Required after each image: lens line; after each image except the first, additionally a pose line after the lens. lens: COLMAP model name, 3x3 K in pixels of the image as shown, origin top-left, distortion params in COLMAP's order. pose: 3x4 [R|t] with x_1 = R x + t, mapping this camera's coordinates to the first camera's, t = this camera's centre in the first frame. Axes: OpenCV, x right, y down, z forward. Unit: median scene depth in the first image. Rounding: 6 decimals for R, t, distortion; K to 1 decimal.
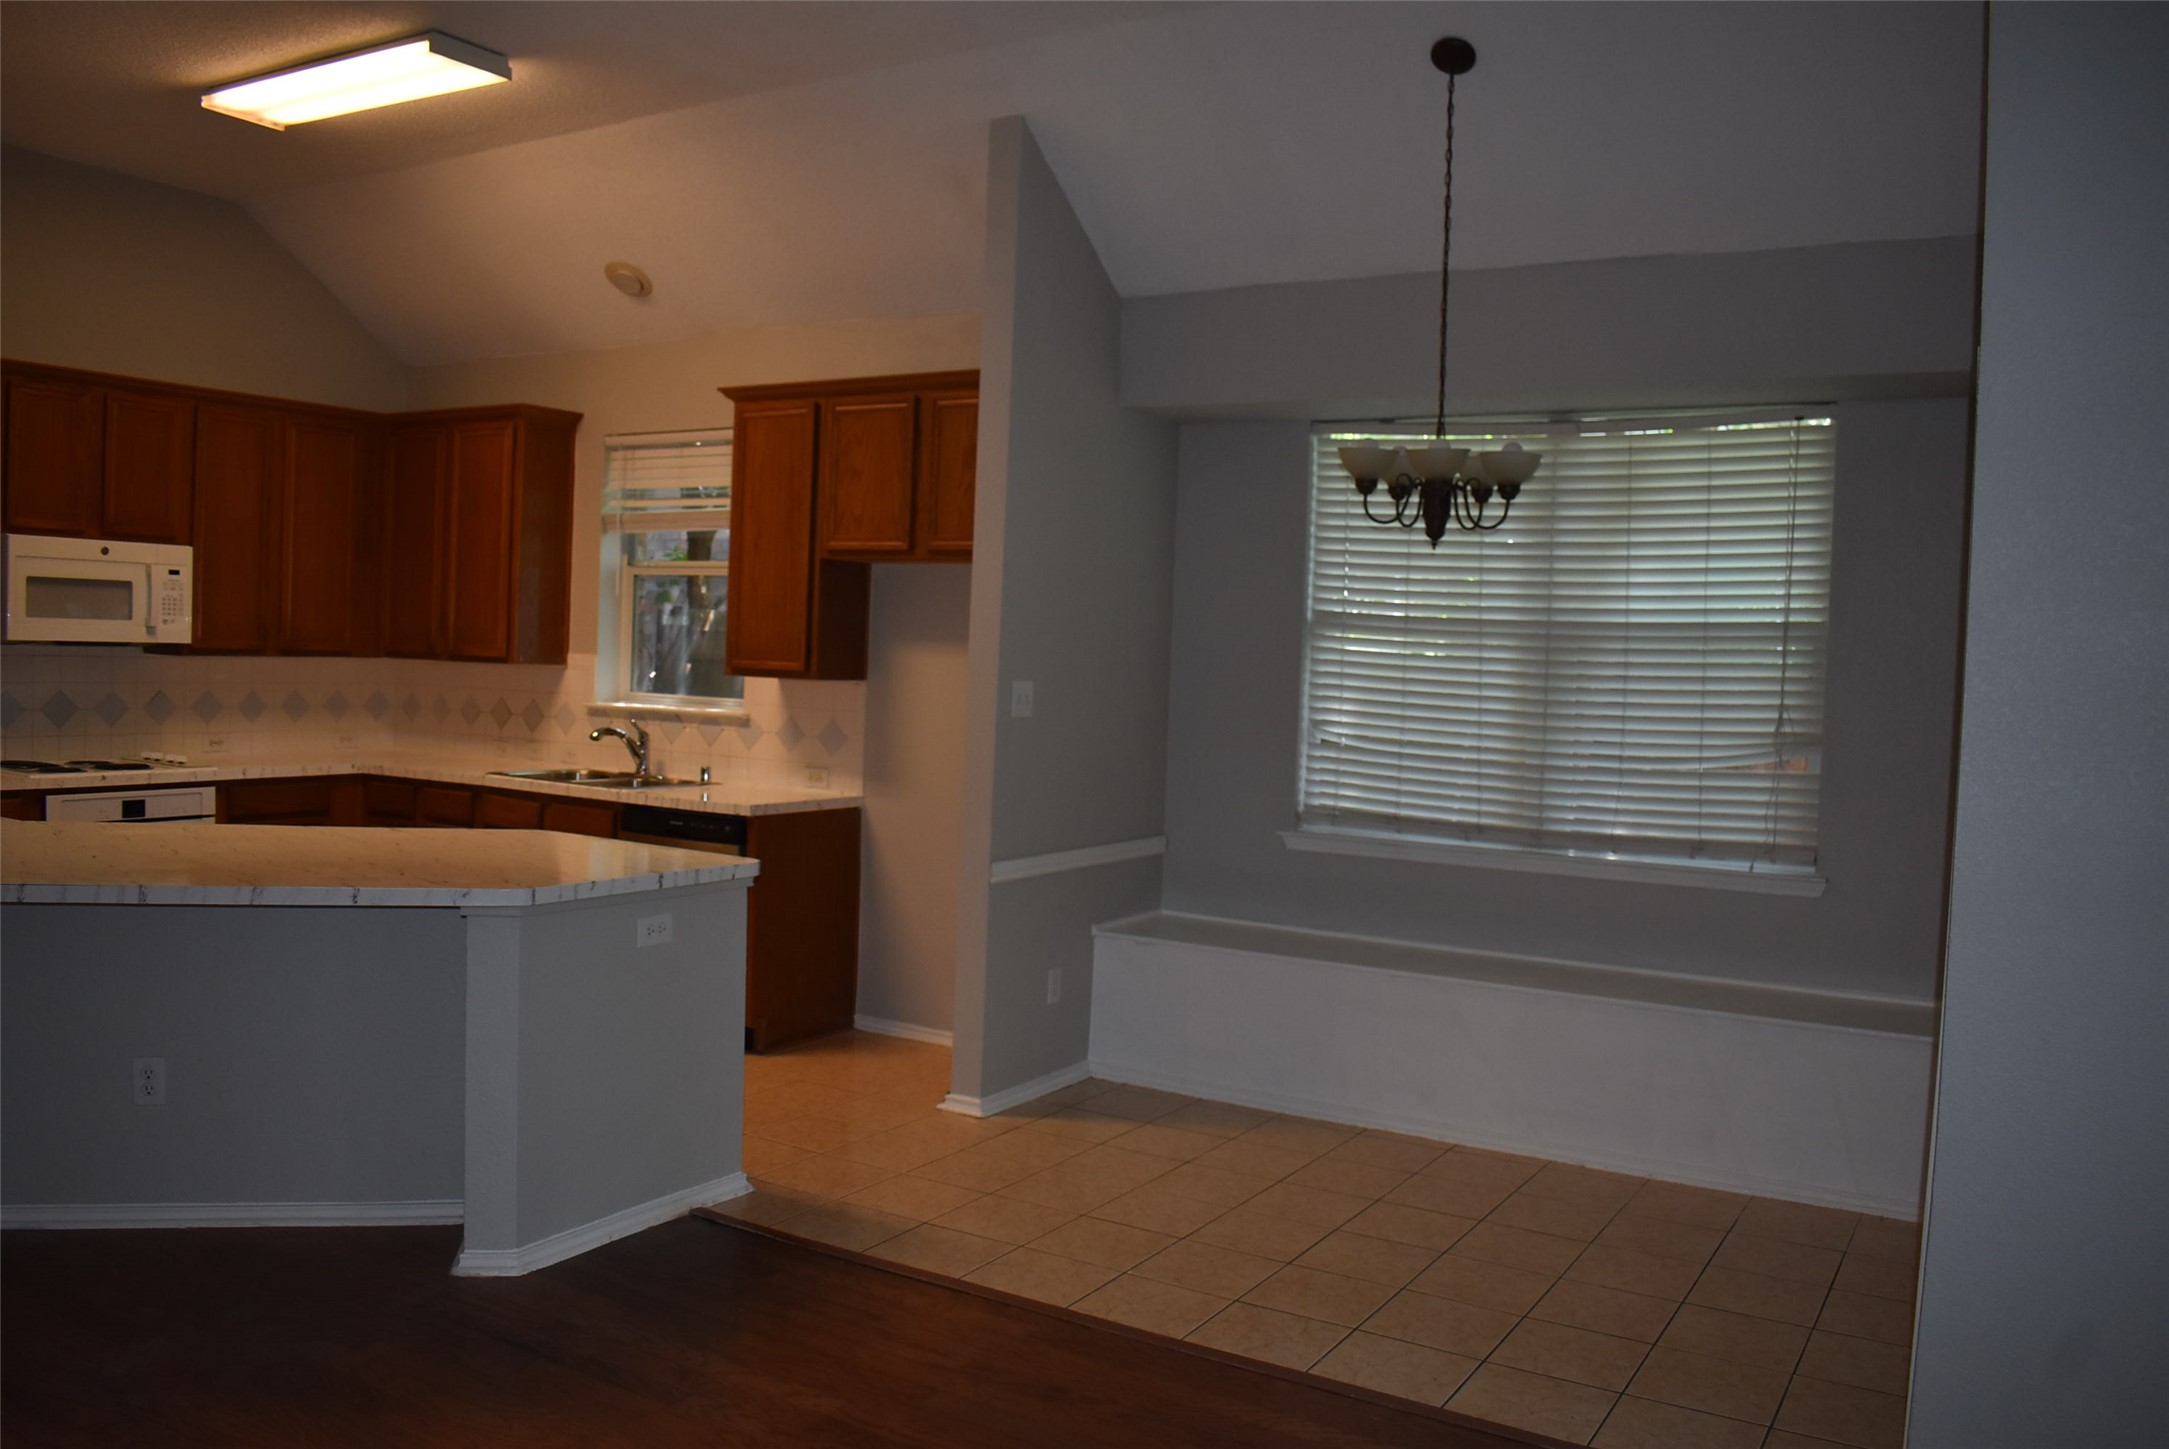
lens RADIAL K [[1683.3, 0, 1072.9], [0, 1683.3, 715.0], [0, 0, 1]] dist [-0.097071, 0.017899]
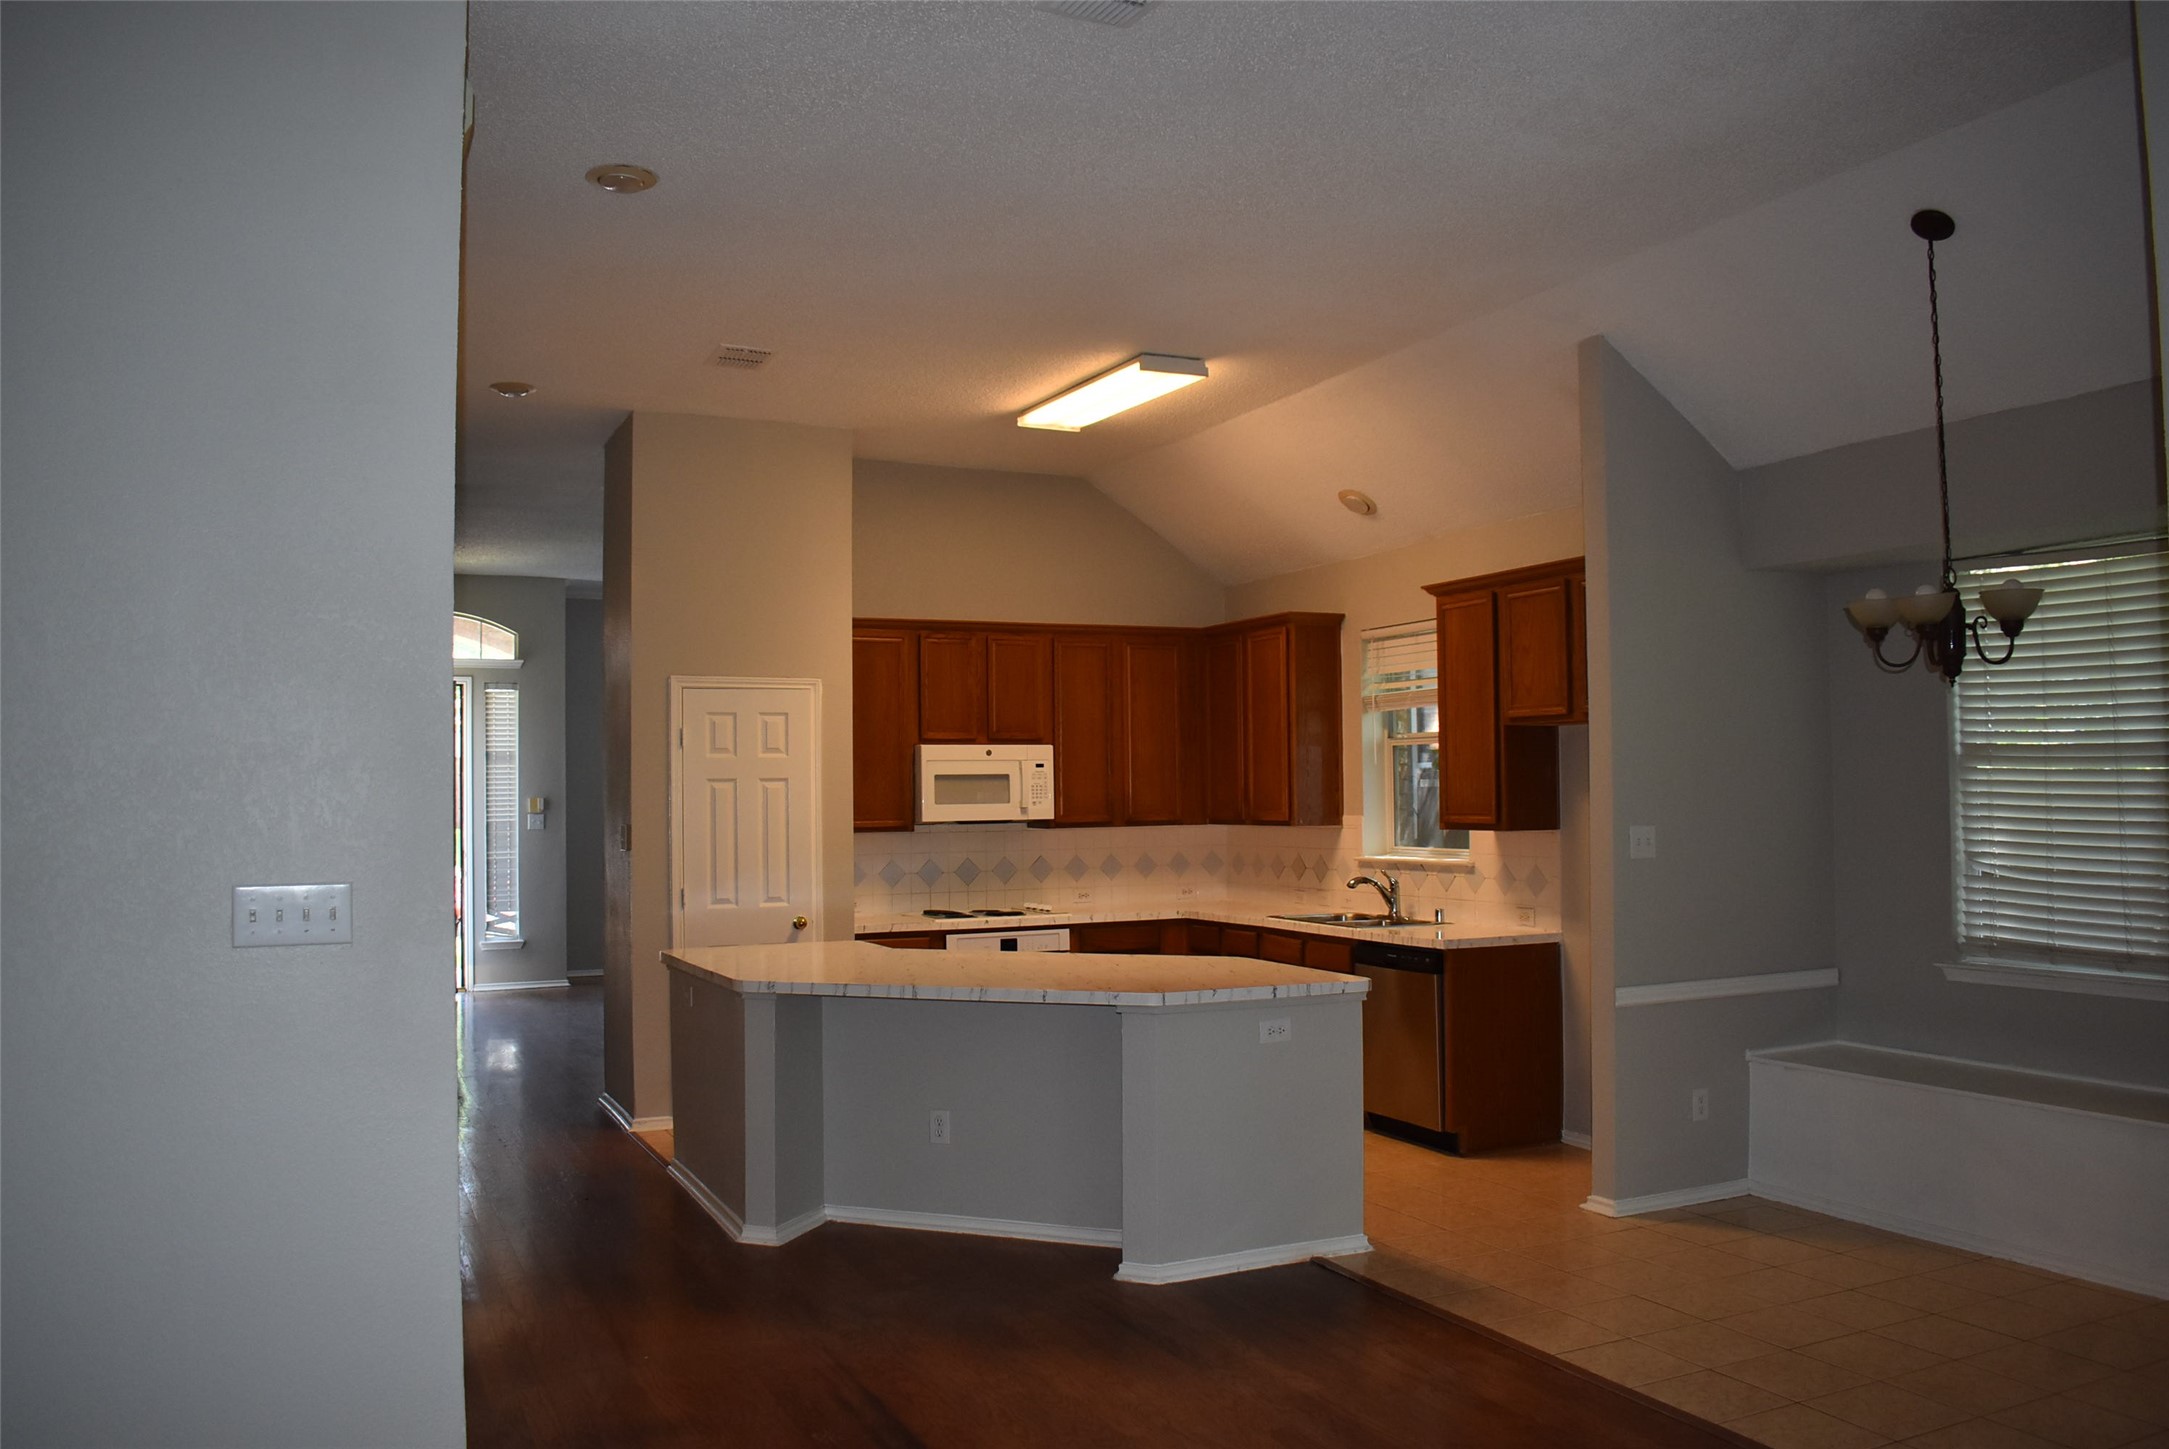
lens RADIAL K [[1683.3, 0, 1081.1], [0, 1683.3, 723.6], [0, 0, 1]] dist [-0.097071, 0.017899]
pose [[0.832442, -0.068754, -0.549830, 0.231999], [0.020063, 0.995361, -0.094090, 0.007560], [0.553749, 0.067293, 0.829960, -0.112177]]
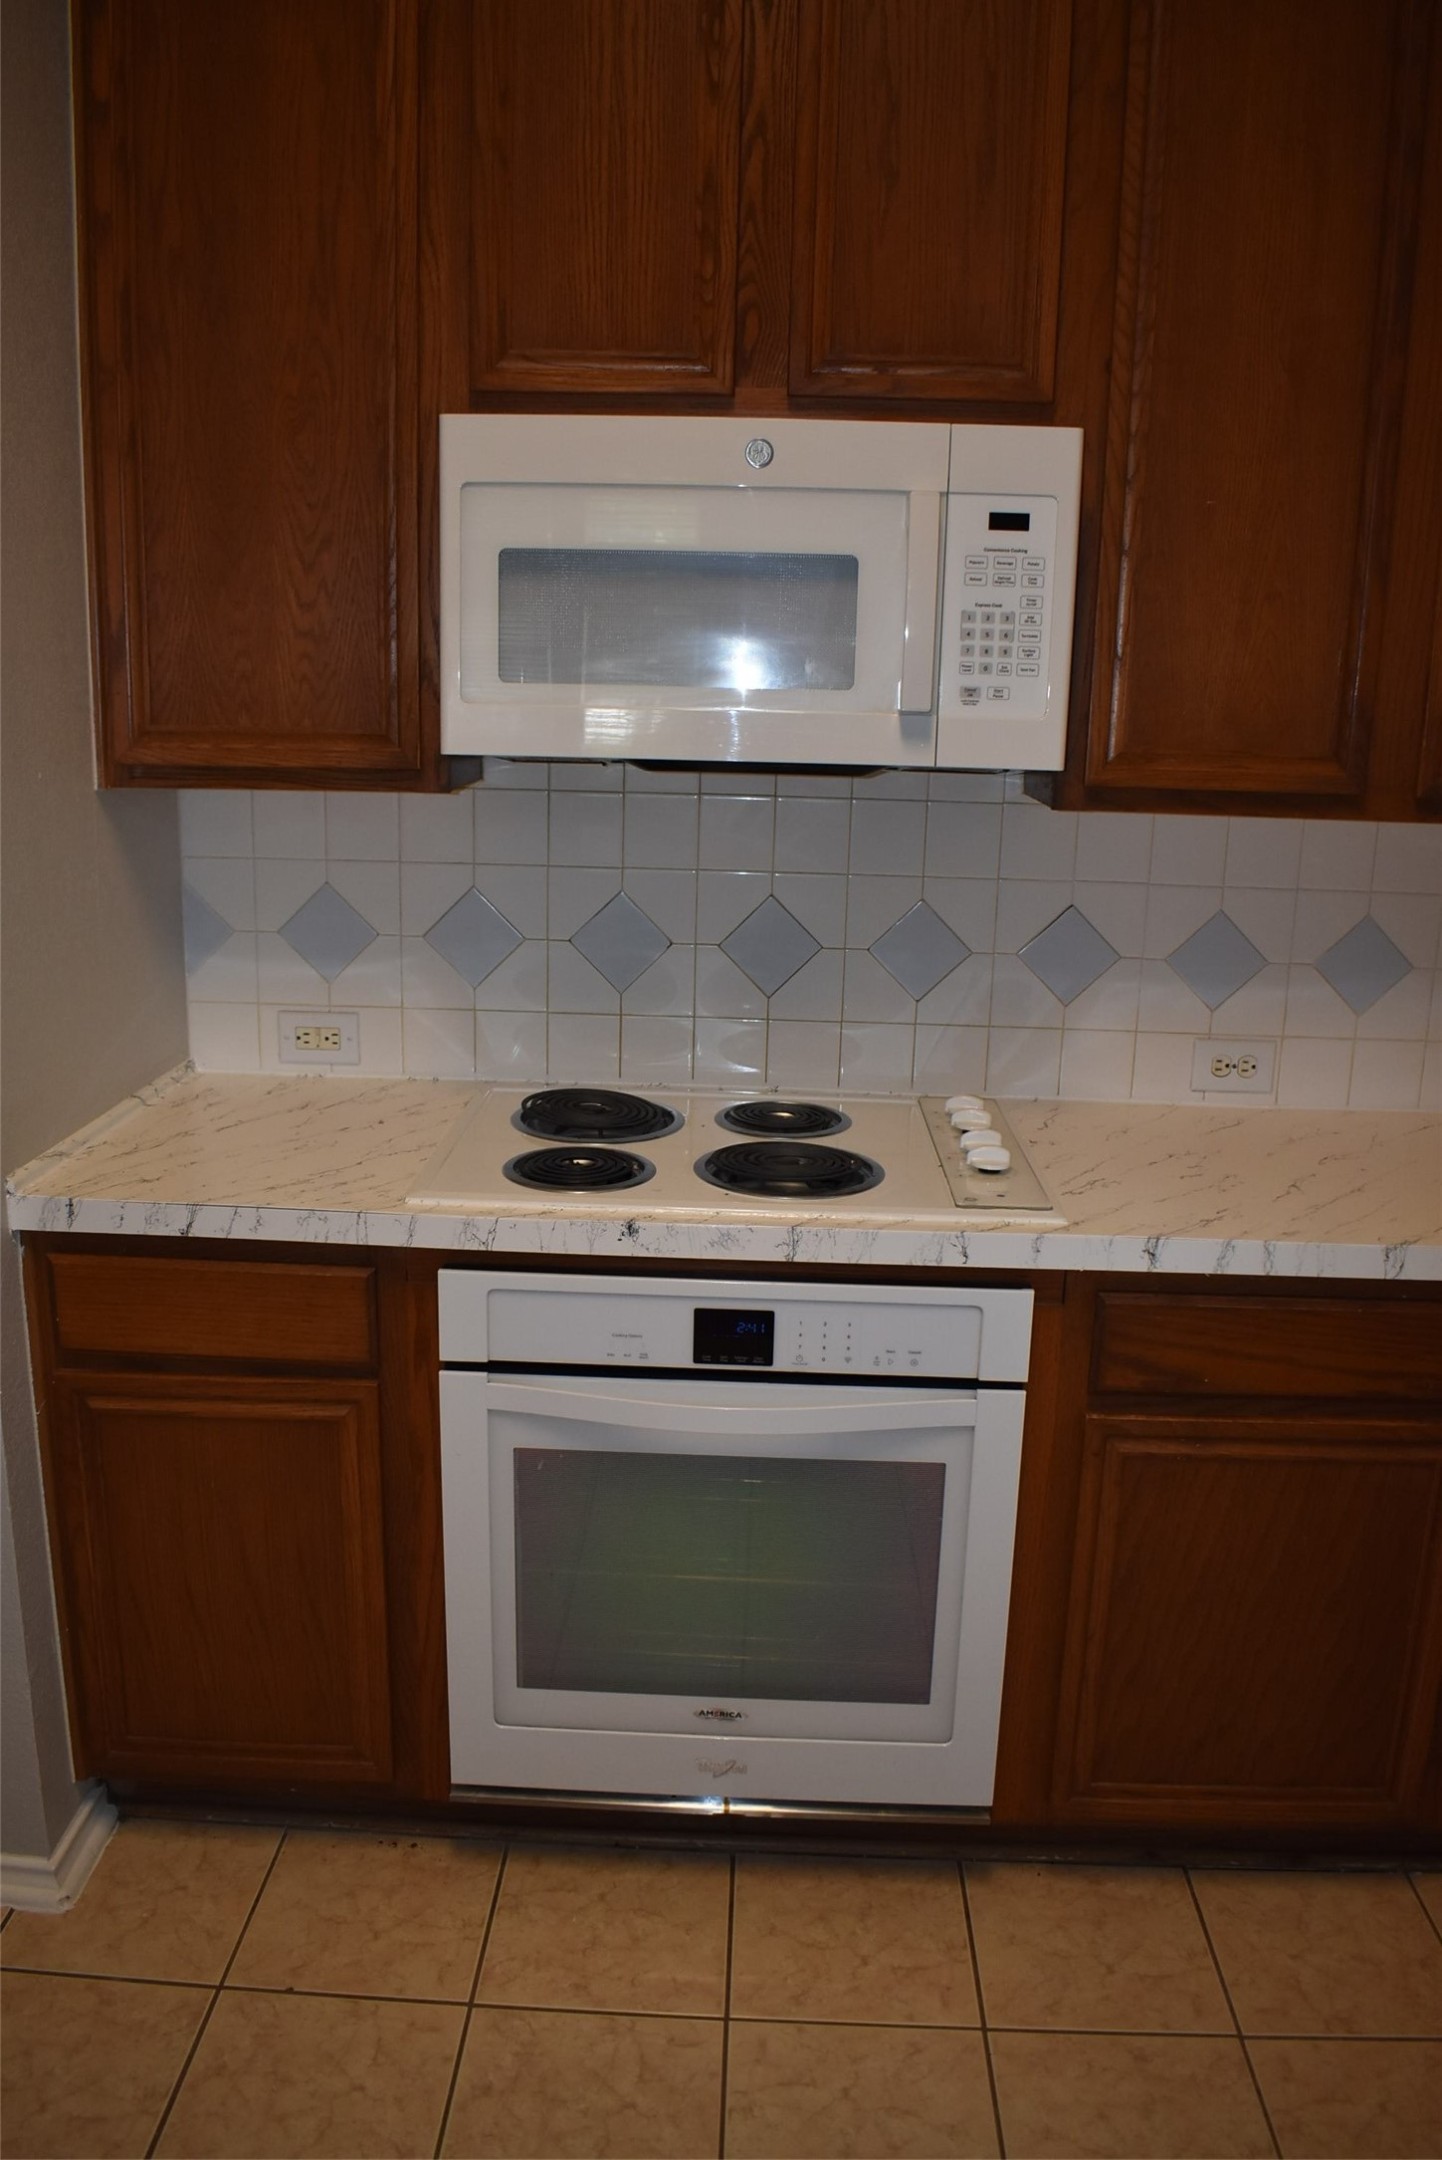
lens RADIAL K [[1676.3, 0, 722.7], [0, 1676.3, 1095.2], [0, 0, 1]] dist [-0.097071, 0.017899]
pose [[0.492901, 0.188094, -0.849511, -0.316959], [-0.041459, 0.980322, 0.193002, -0.043450], [0.869097, -0.059911, 0.490999, 0.828869]]
